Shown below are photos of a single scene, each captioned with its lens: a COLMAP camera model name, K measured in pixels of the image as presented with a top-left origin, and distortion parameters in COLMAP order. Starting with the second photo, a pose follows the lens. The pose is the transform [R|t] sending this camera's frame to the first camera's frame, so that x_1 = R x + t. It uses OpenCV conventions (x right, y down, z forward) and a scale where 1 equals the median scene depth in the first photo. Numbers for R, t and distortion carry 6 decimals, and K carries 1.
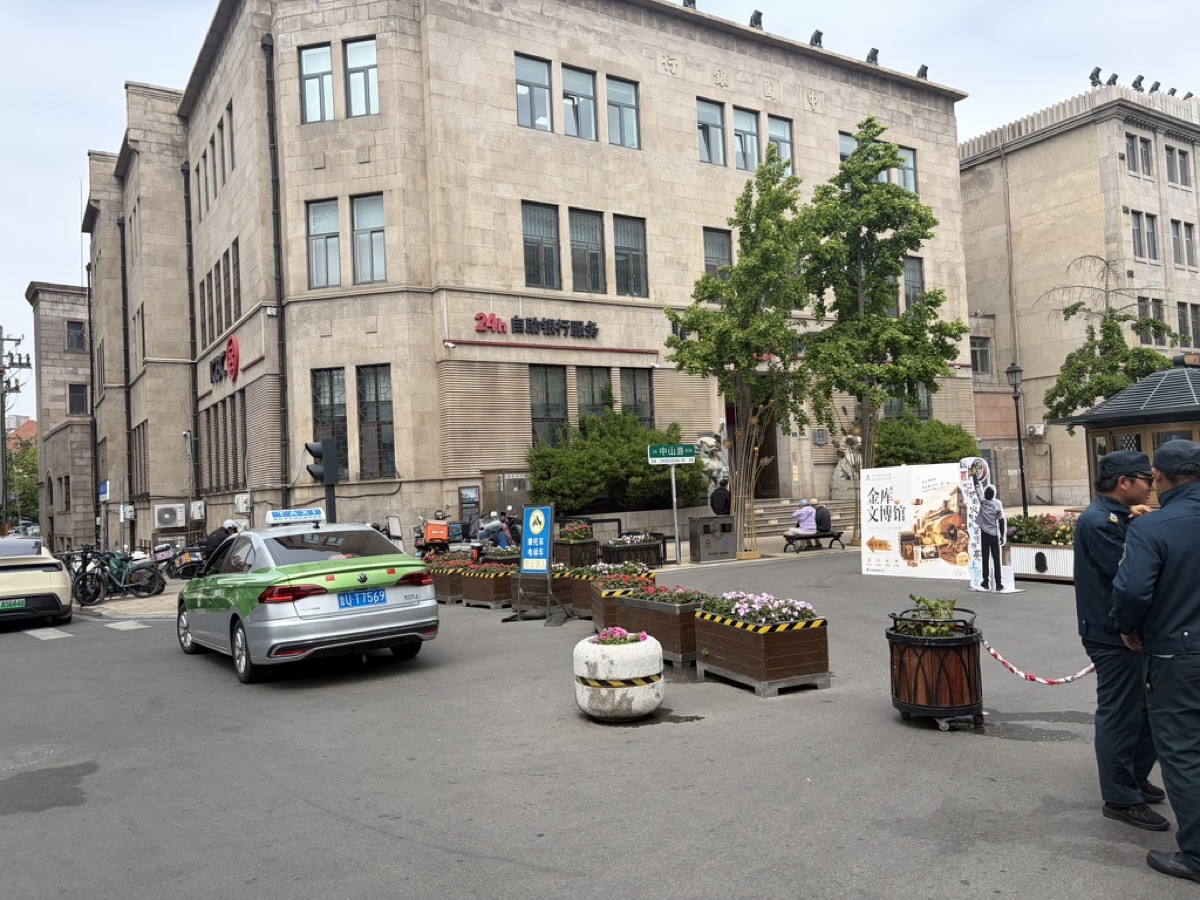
lens RADIAL K [[921.4, 0, 600.0], [0, 921.4, 450.0], [0, 0, 1]] dist [0.070852, -0.000381]
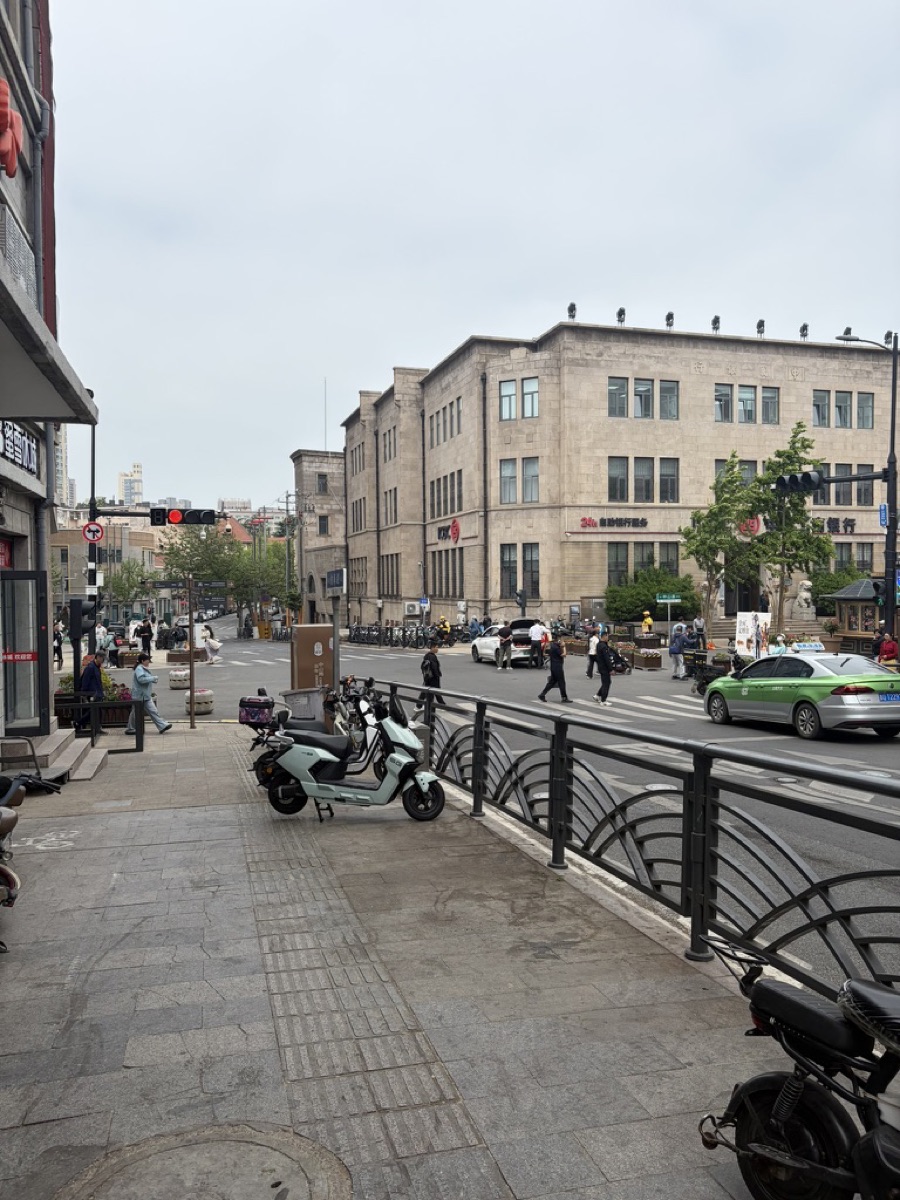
lens RADIAL K [[903.6, 0, 450.0], [0, 903.6, 600.0], [0, 0, 1]] dist [-0.004197, -0.005031]
pose [[0.963497, 0.047993, -0.263382, 0.104107], [-0.031200, 0.997226, 0.067579, -0.087391], [0.265895, -0.056895, 0.962322, -0.882779]]
